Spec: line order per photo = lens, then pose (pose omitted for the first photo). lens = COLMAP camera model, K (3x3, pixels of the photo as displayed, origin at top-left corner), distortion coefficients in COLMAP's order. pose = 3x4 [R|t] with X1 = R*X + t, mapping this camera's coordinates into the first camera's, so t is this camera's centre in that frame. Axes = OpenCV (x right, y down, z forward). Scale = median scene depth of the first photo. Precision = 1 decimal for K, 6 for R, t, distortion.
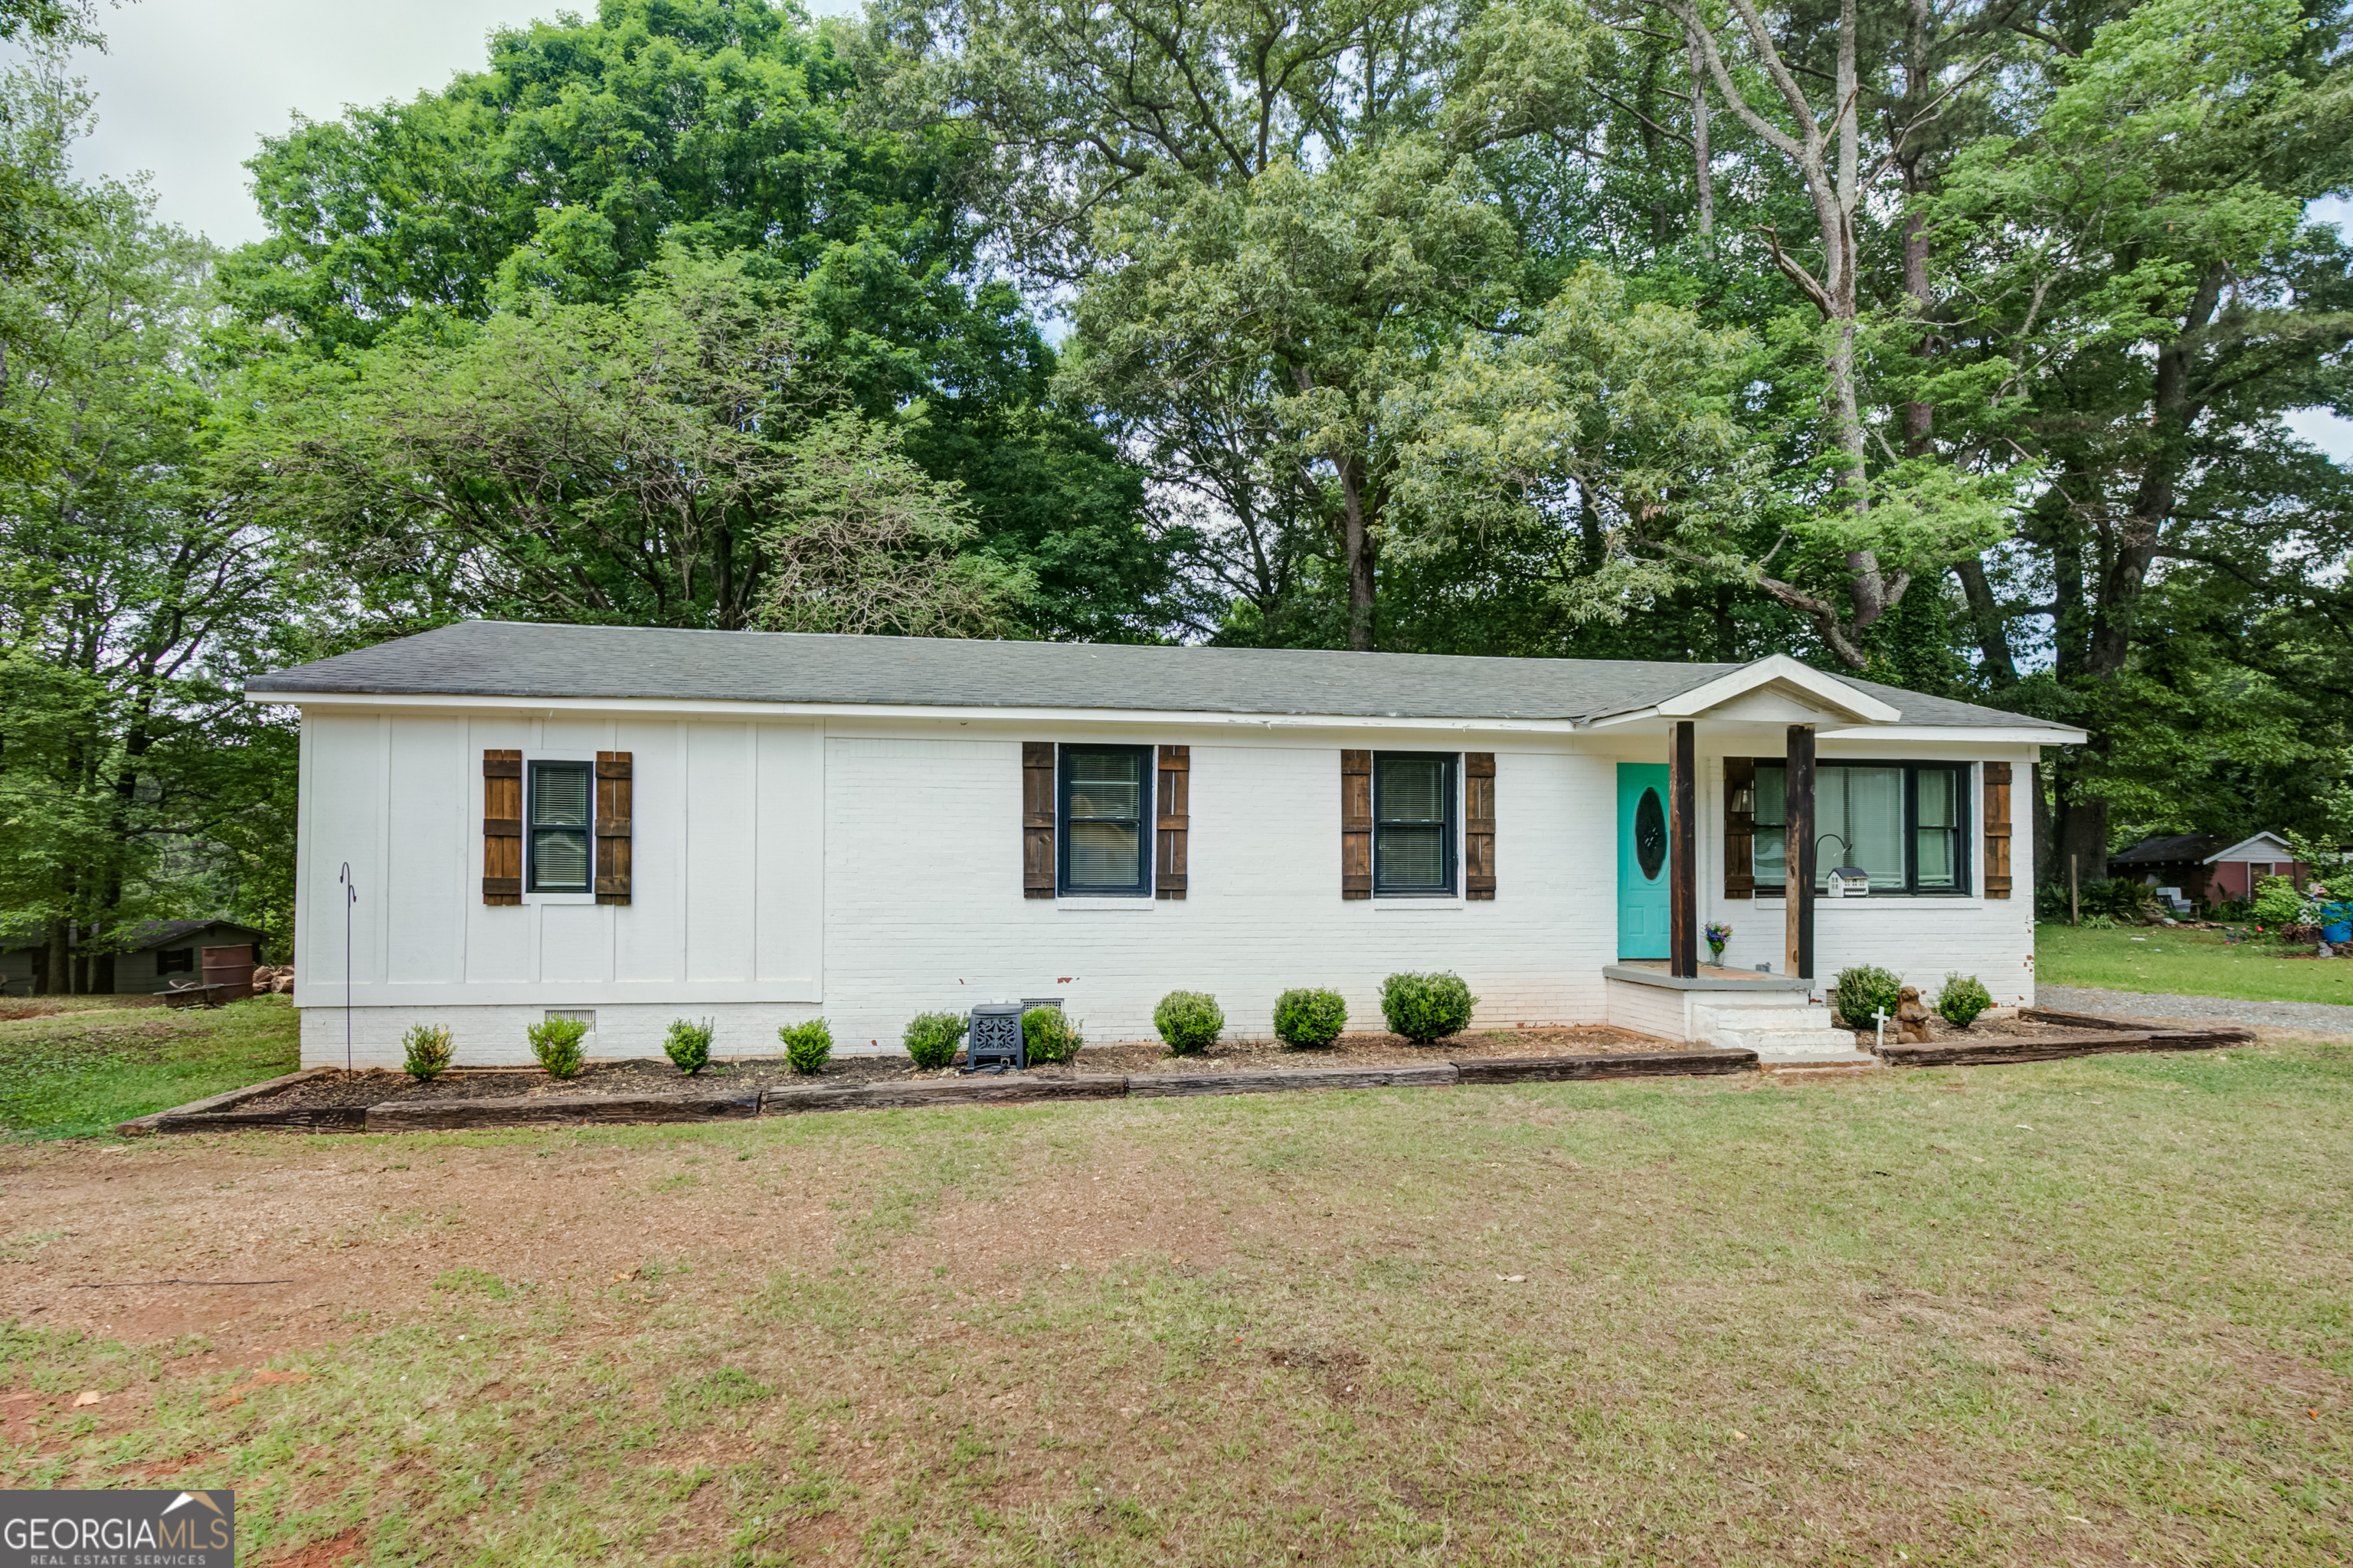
lens RADIAL K [[1084.4, 0, 1119.3], [0, 1084.4, 847.0], [0, 0, 1]] dist [0.002995, -0.001894]
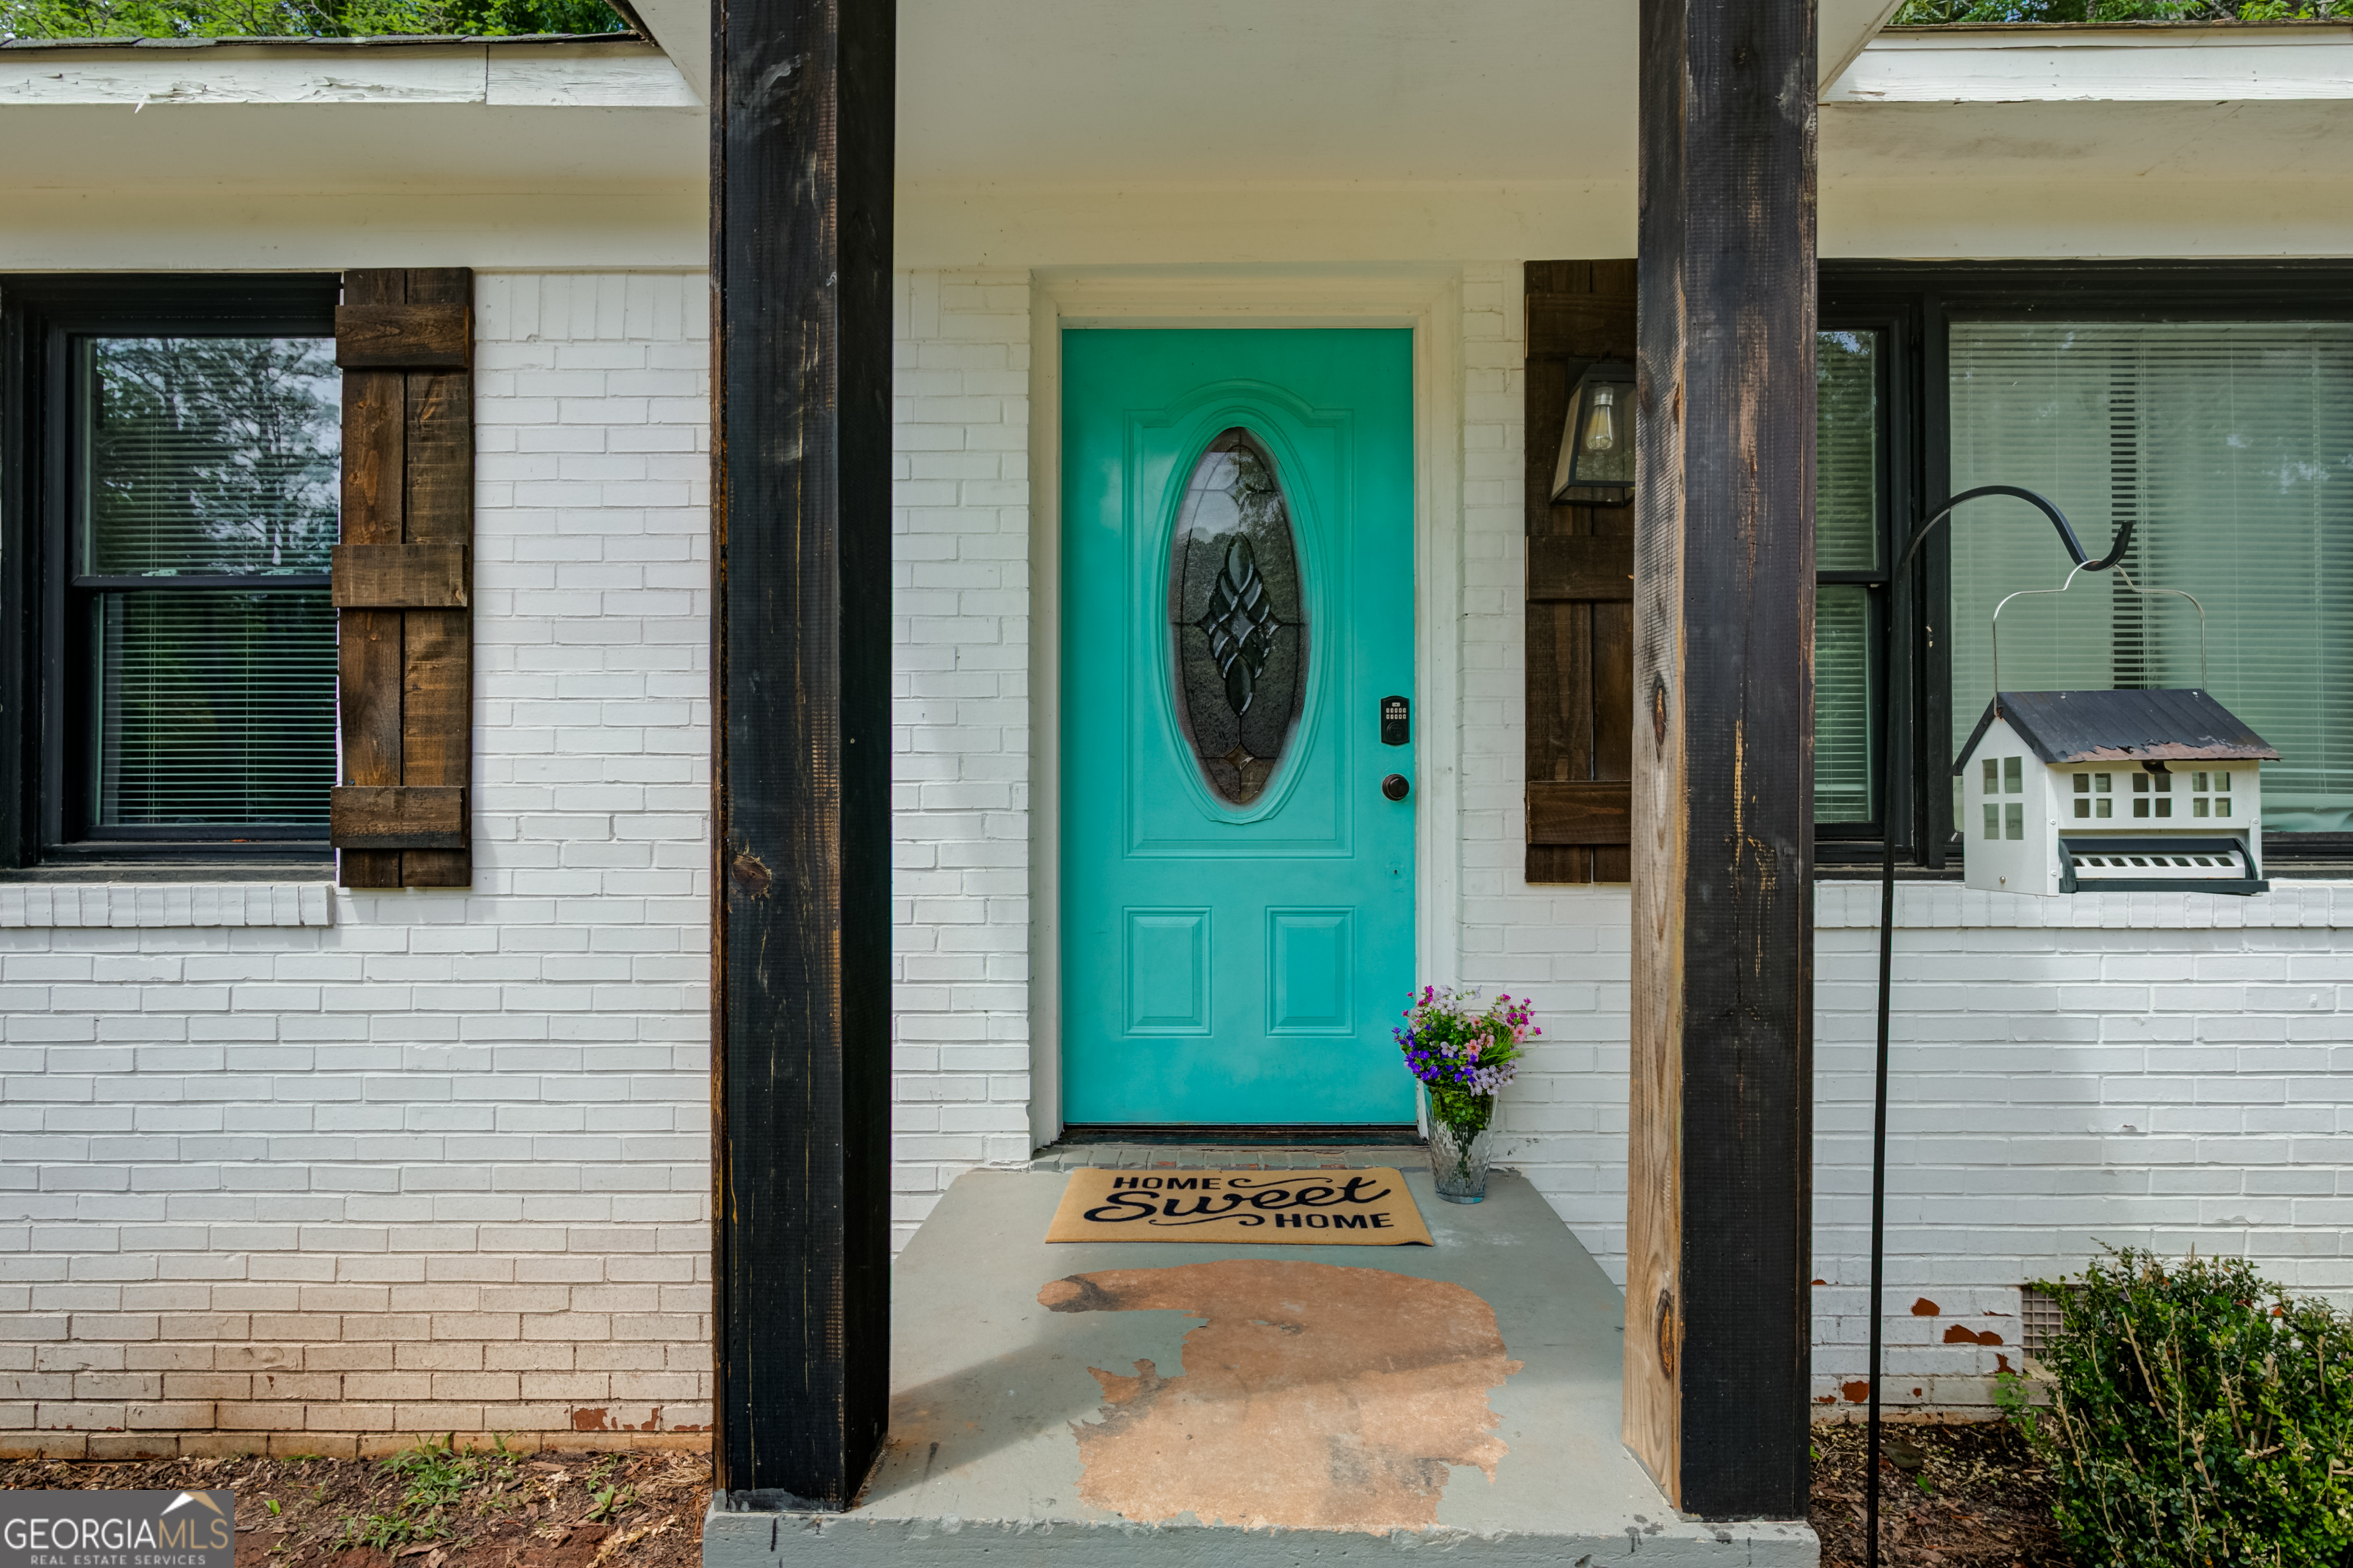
lens RADIAL K [[1084.4, 0, 1189.4], [0, 1084.4, 797.9], [0, 0, 1]] dist [0.002995, -0.001894]
pose [[0.989470, -0.006658, -0.144587, 0.557711], [0.006644, 0.999978, -0.000584, 0.031661], [0.144587, -0.000382, 0.989492, 0.818737]]
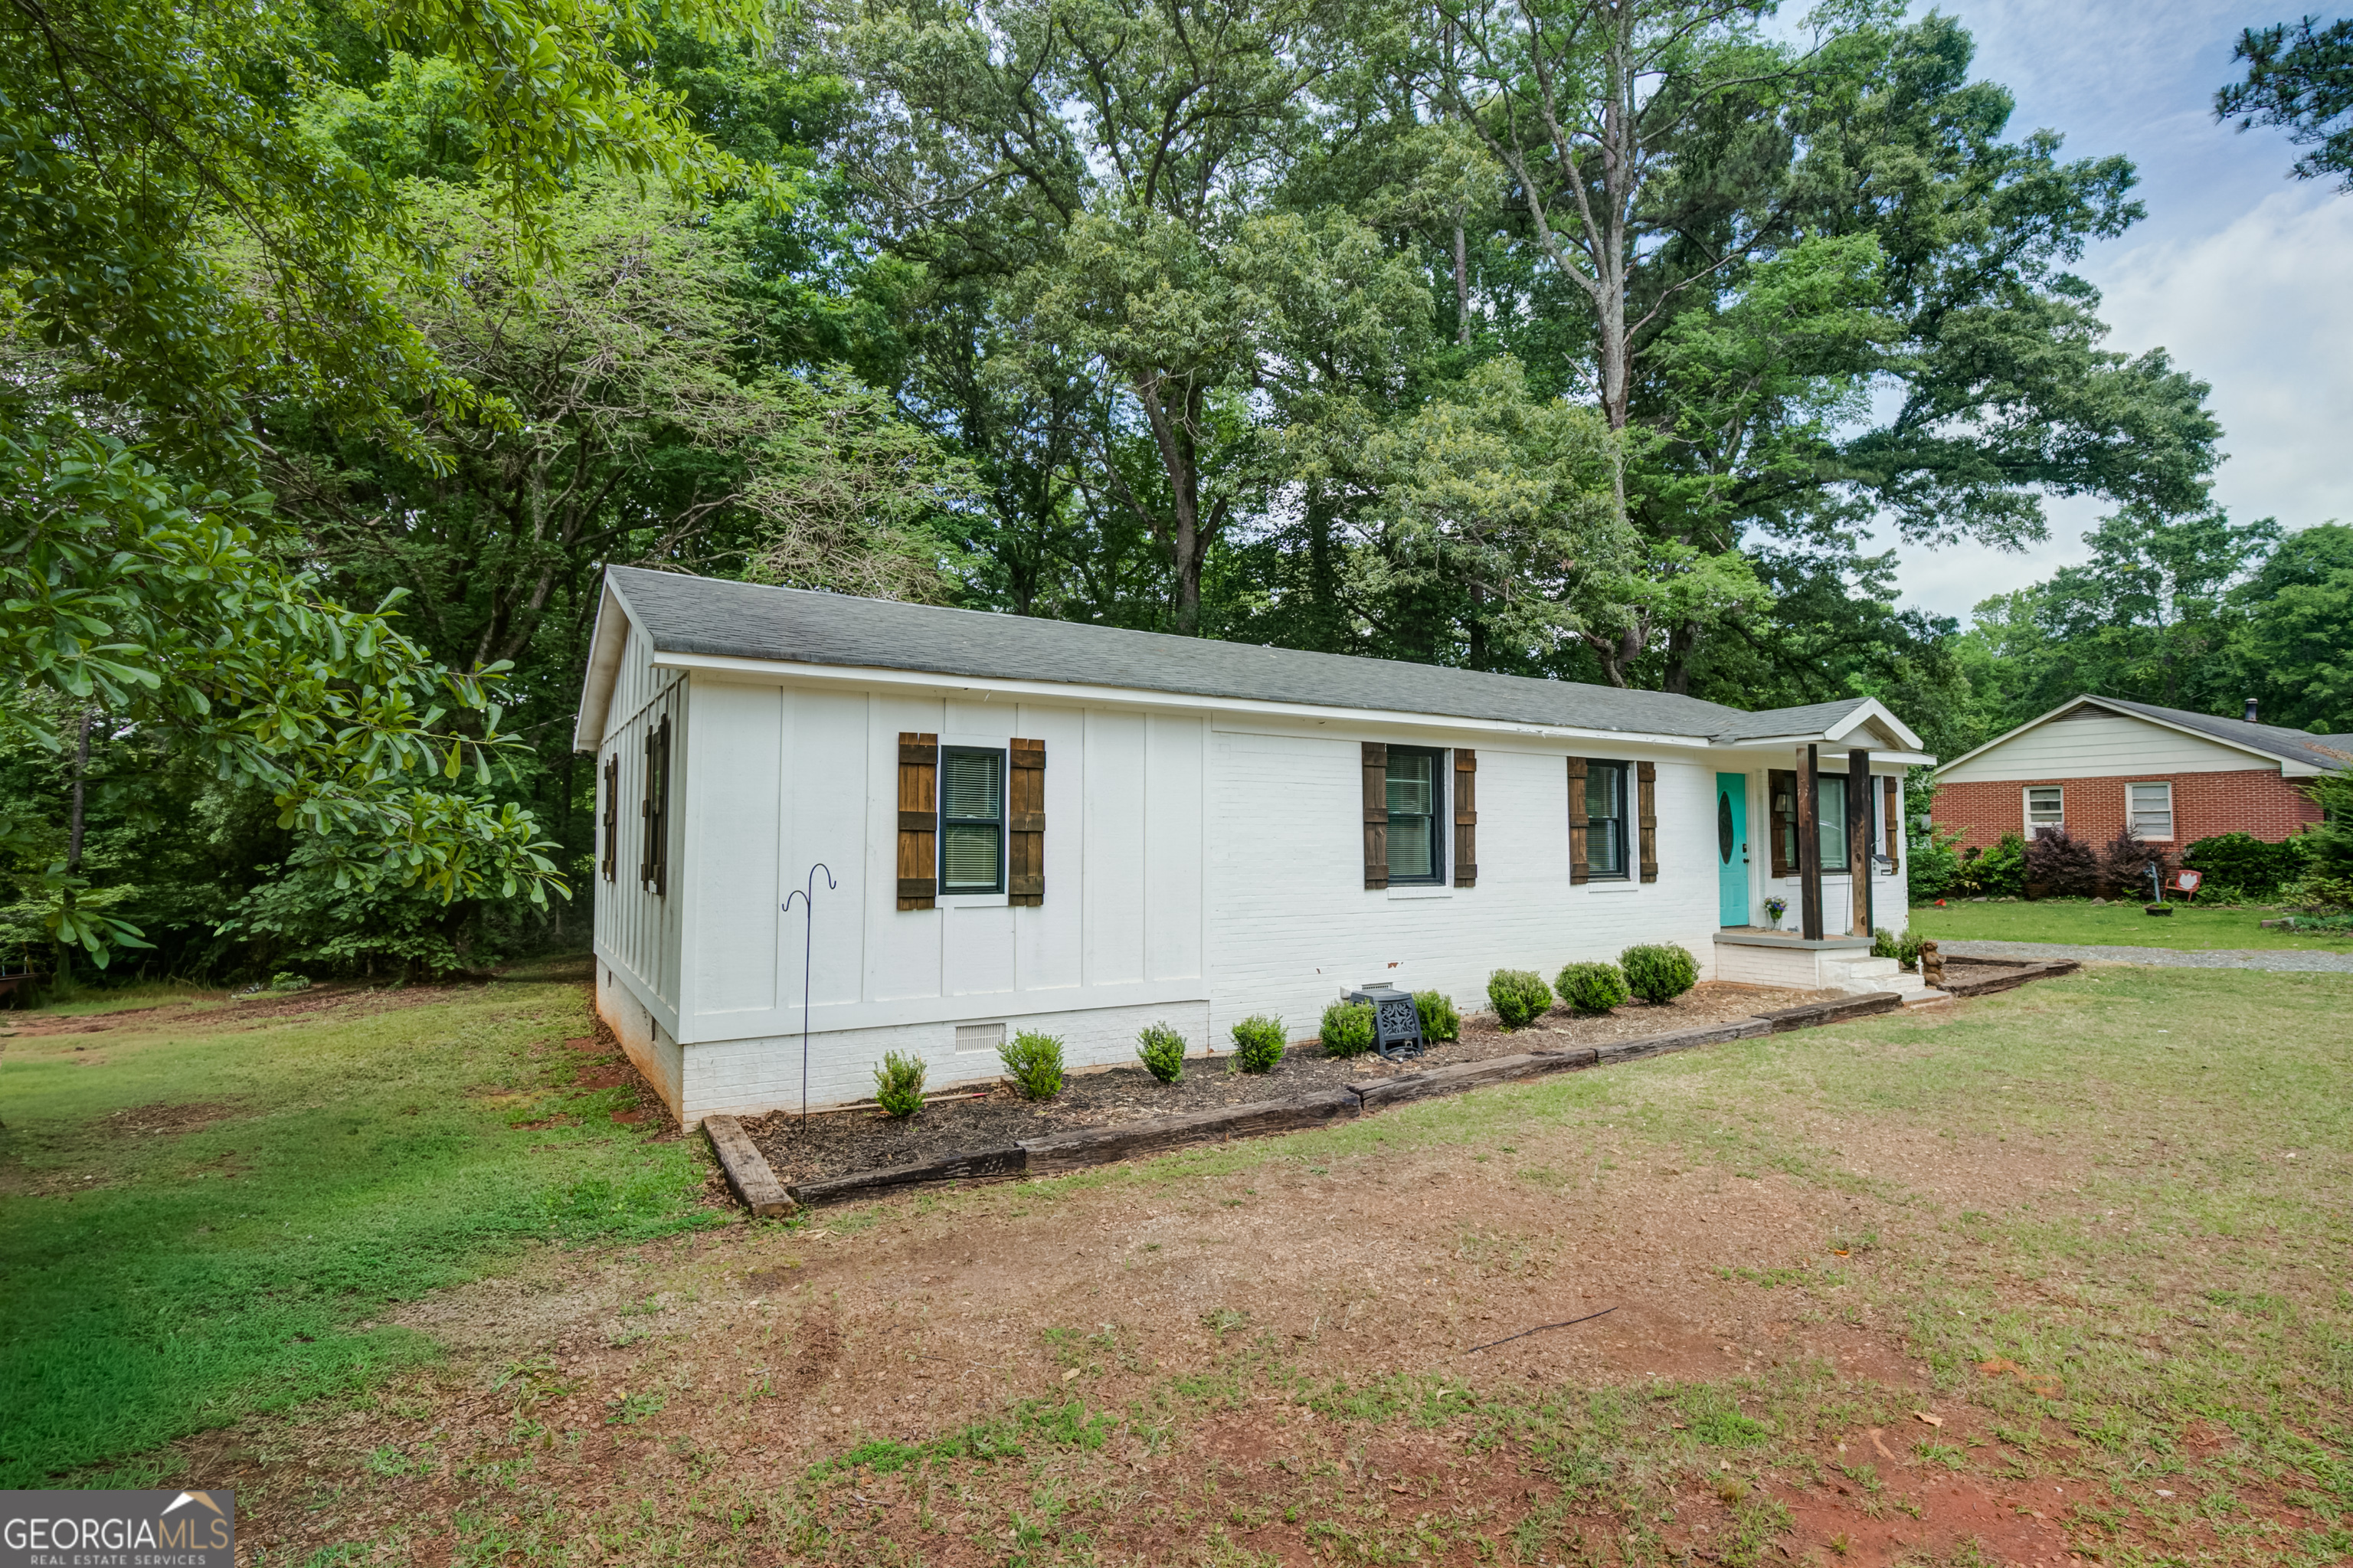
lens RADIAL K [[1084.4, 0, 1152.9], [0, 1084.4, 768.1], [0, 0, 1]] dist [0.002995, -0.001894]
pose [[0.917652, 0.022955, 0.396722, -0.685786], [-0.000277, 0.998367, -0.057127, -0.009844], [-0.397386, 0.052313, 0.916159, 0.106249]]
